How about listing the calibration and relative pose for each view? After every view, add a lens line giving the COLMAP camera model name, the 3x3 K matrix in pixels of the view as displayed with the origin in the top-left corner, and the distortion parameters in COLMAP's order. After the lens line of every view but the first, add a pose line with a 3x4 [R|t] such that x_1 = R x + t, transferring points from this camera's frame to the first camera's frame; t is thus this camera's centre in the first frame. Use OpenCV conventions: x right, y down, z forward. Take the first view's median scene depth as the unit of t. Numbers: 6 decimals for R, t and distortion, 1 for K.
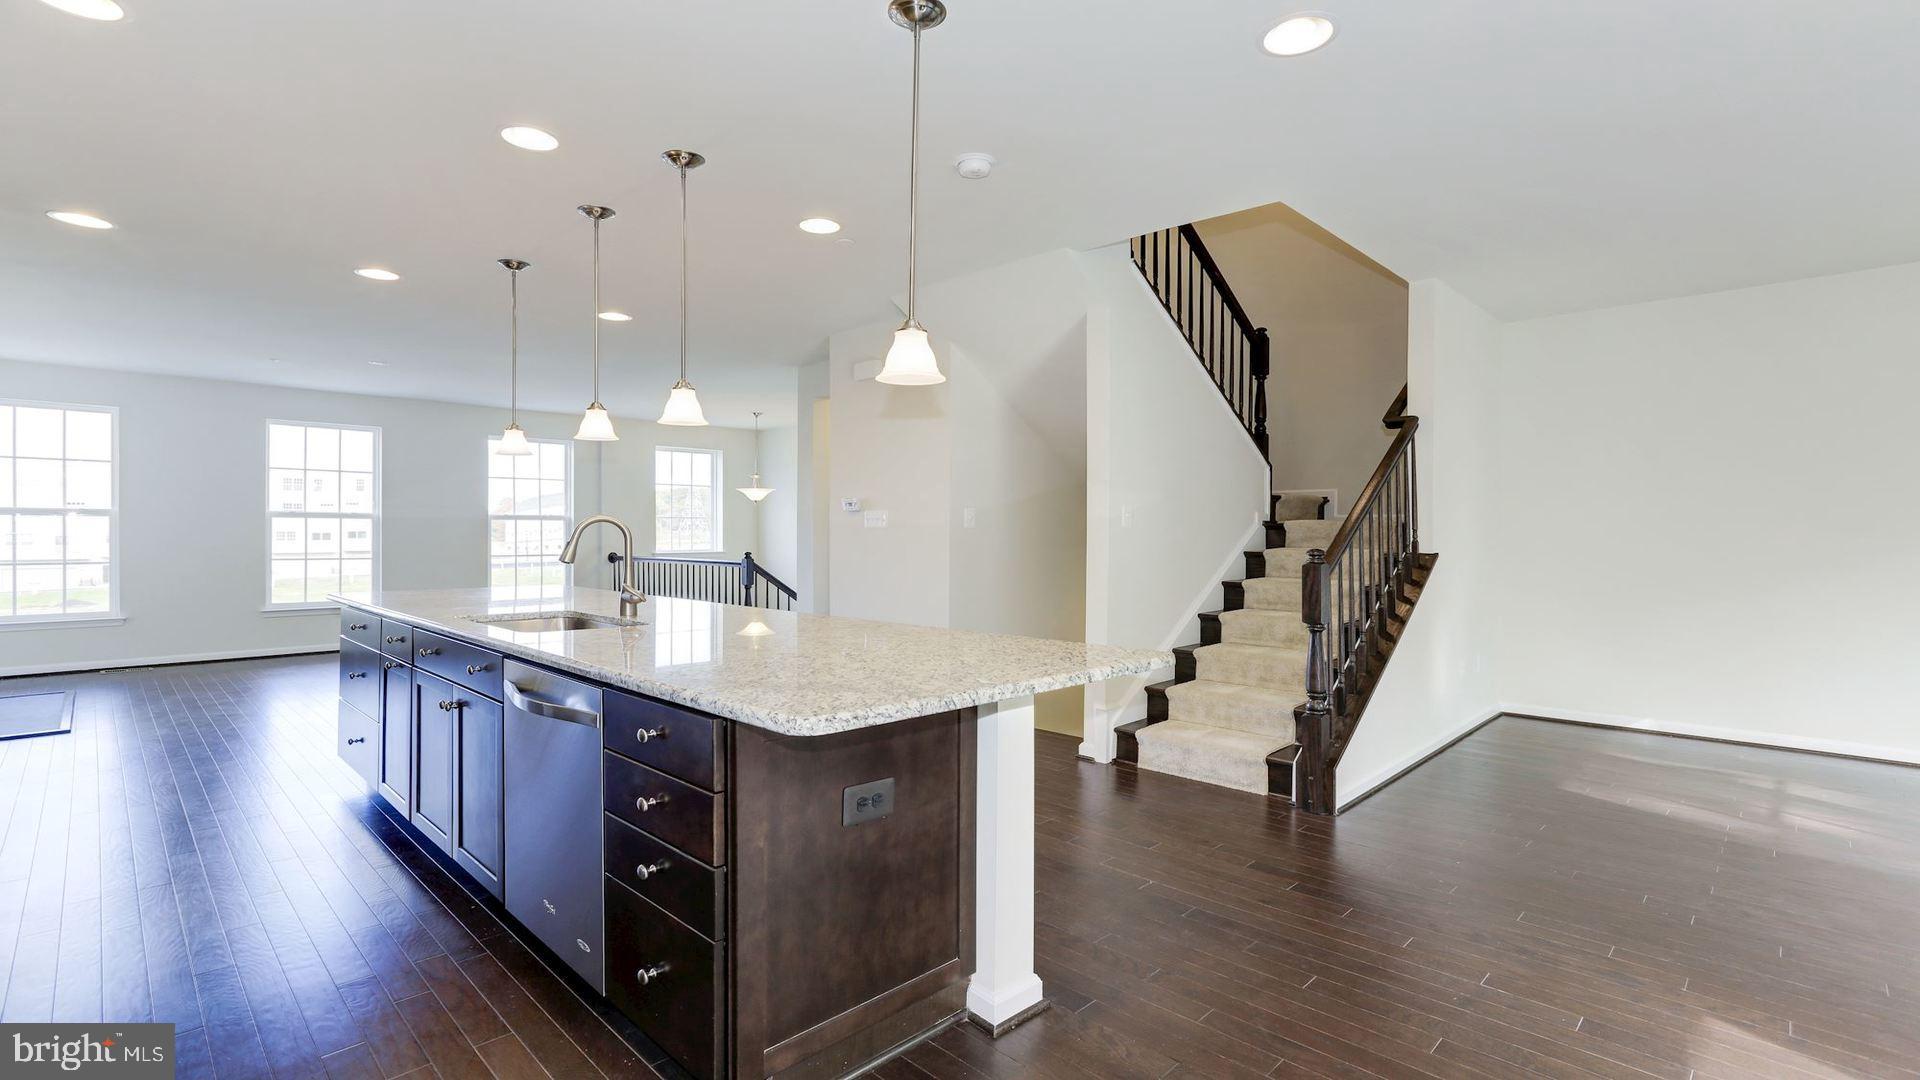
lens RADIAL K [[877.8, 0, 960.0], [0, 877.8, 540.0], [0, 0, 1]] dist [-0.034061, 0.015986]
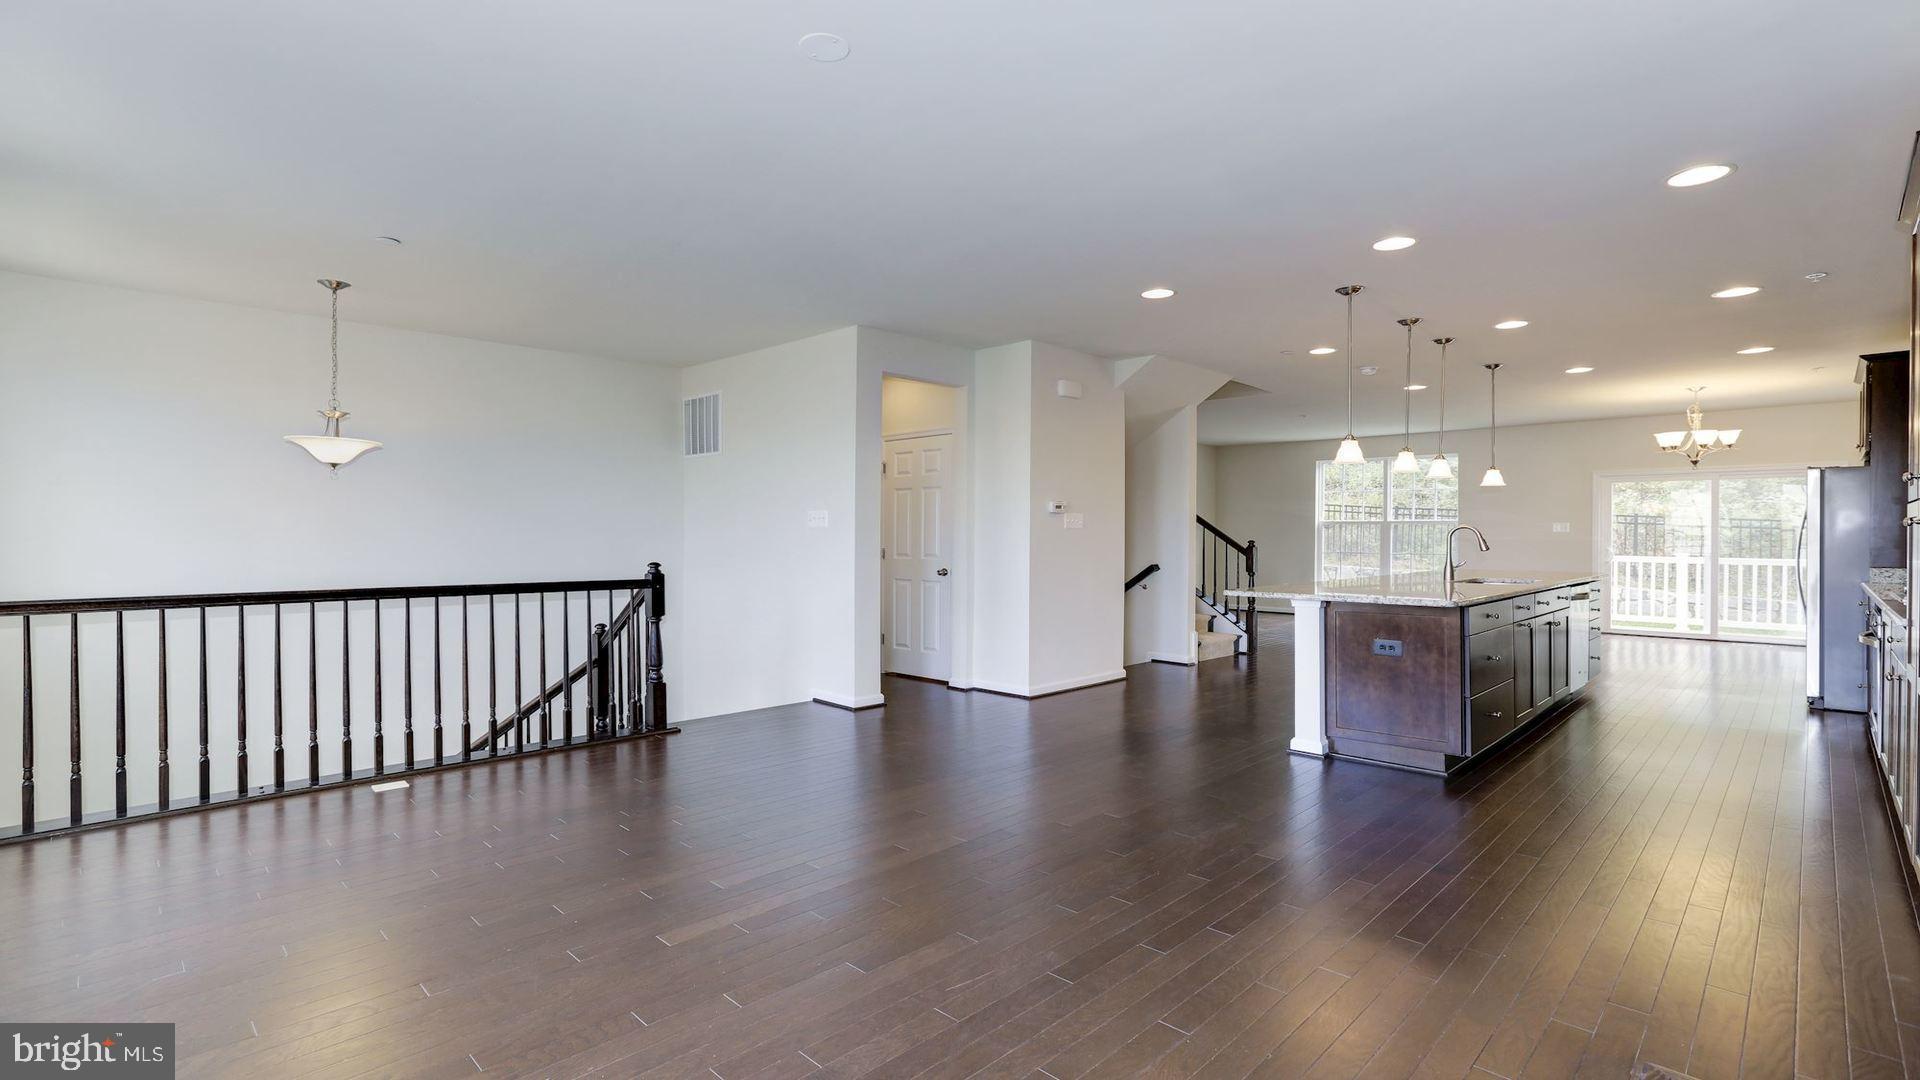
lens RADIAL K [[877.8, 0, 960.0], [0, 877.8, 540.0], [0, 0, 1]] dist [-0.034061, 0.015986]
pose [[-0.006197, -0.008790, 0.999942, -1.110198], [0.004686, 0.999950, 0.008819, -0.009062], [-0.999970, 0.004740, -0.006156, 1.036982]]
